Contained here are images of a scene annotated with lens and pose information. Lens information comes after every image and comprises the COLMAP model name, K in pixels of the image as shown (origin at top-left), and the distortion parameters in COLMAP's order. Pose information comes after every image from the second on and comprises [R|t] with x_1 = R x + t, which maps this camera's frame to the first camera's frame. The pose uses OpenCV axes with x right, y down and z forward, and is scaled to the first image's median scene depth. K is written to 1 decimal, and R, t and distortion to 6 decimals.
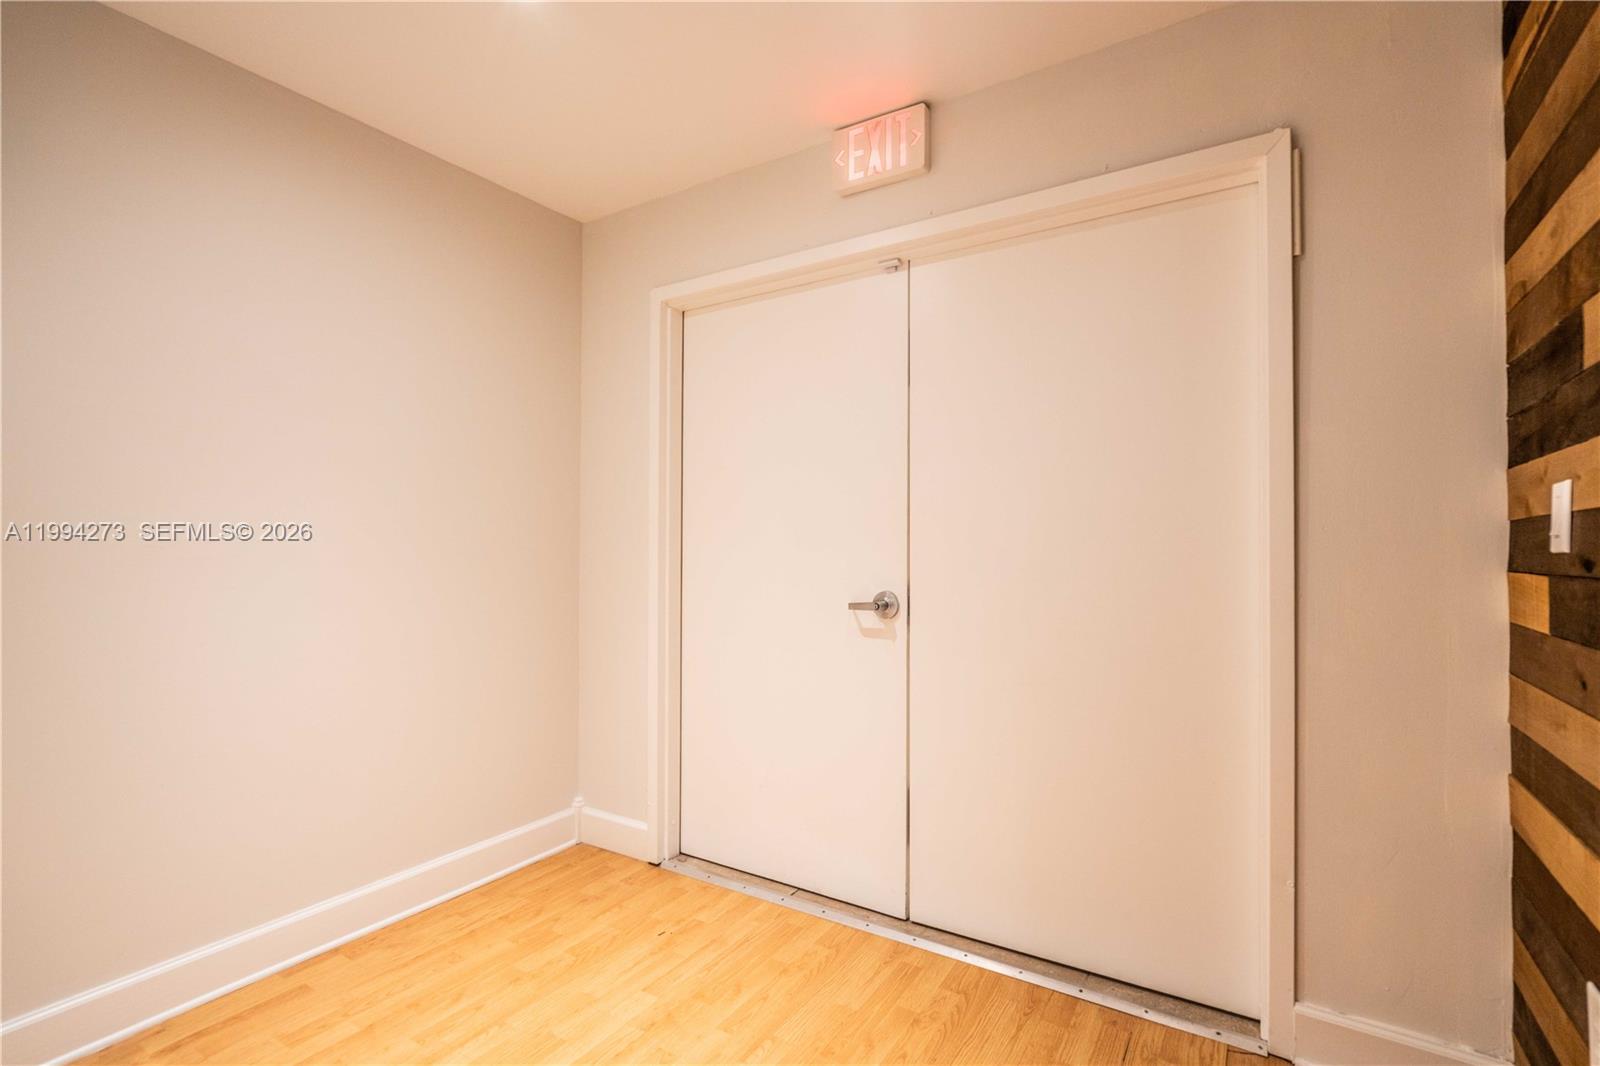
lens RADIAL K [[746.1, 0, 801.2], [0, 746.1, 568.5], [0, 0, 1]] dist [0.002651, -0.000144]
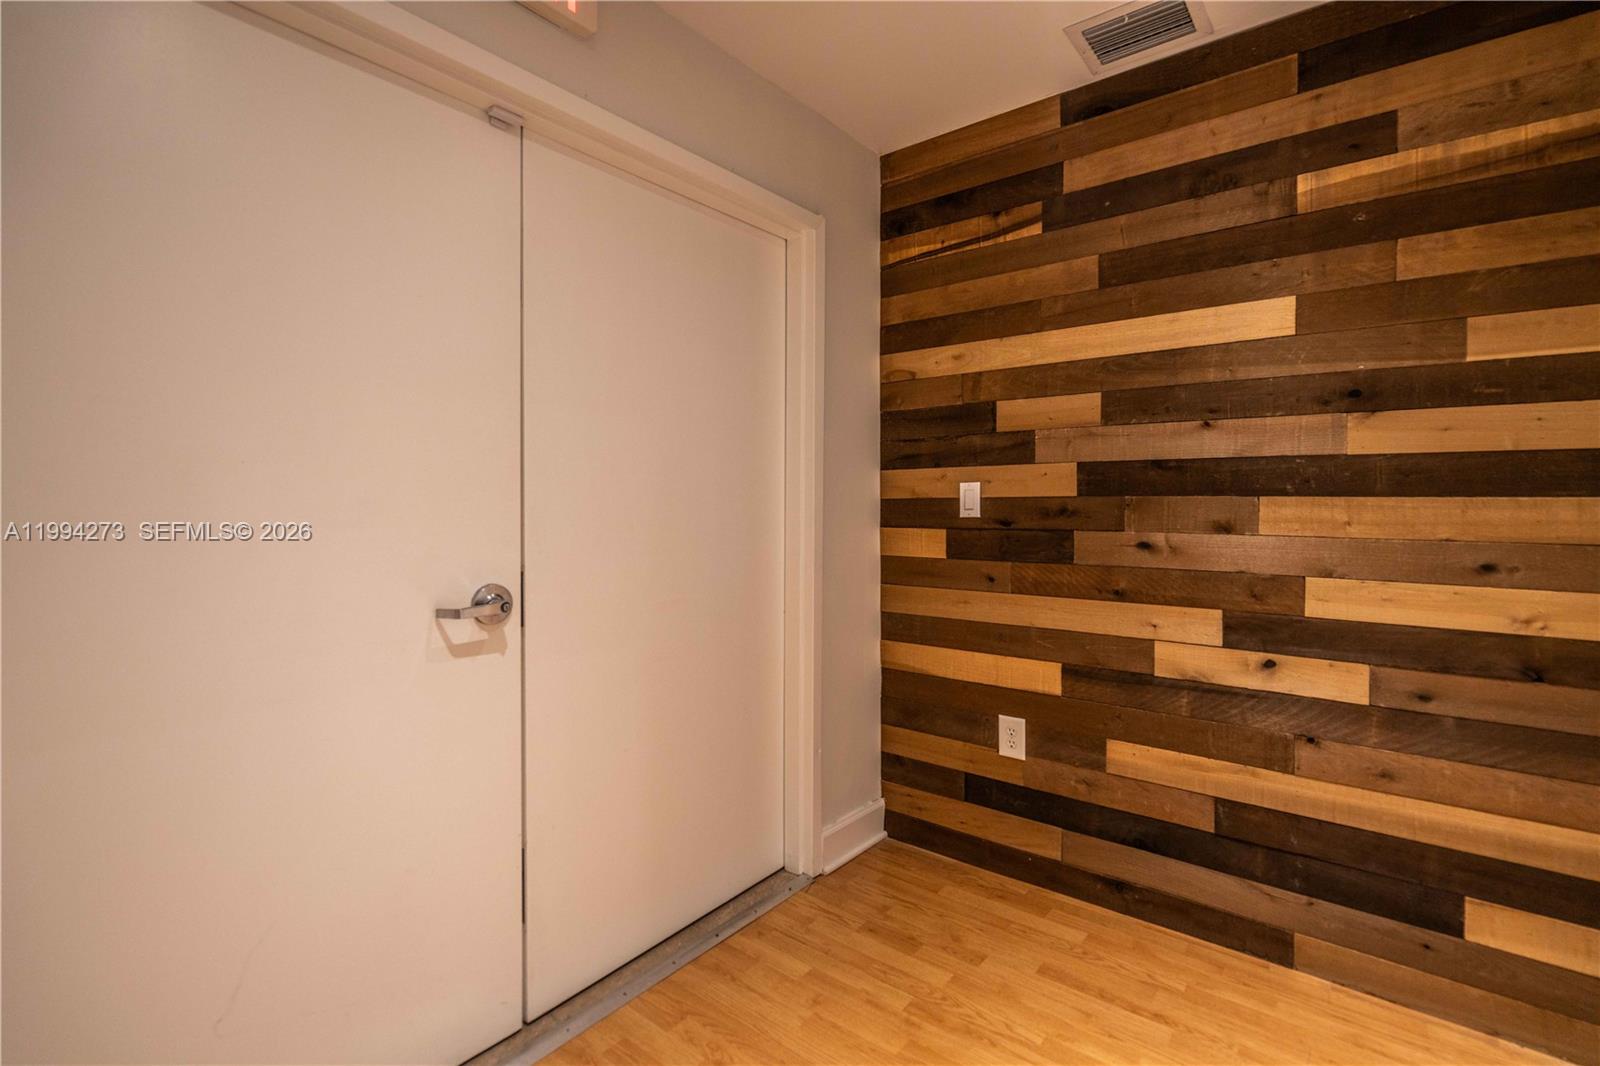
lens RADIAL K [[736.2, 0, 803.7], [0, 736.2, 539.5], [0, 0, 1]] dist [-0.000102, -0.000743]
pose [[0.104967, -0.043734, 0.993514, -0.614853], [0.032174, 0.998659, 0.040562, -0.033763], [-0.993955, 0.027707, 0.106234, 0.735983]]
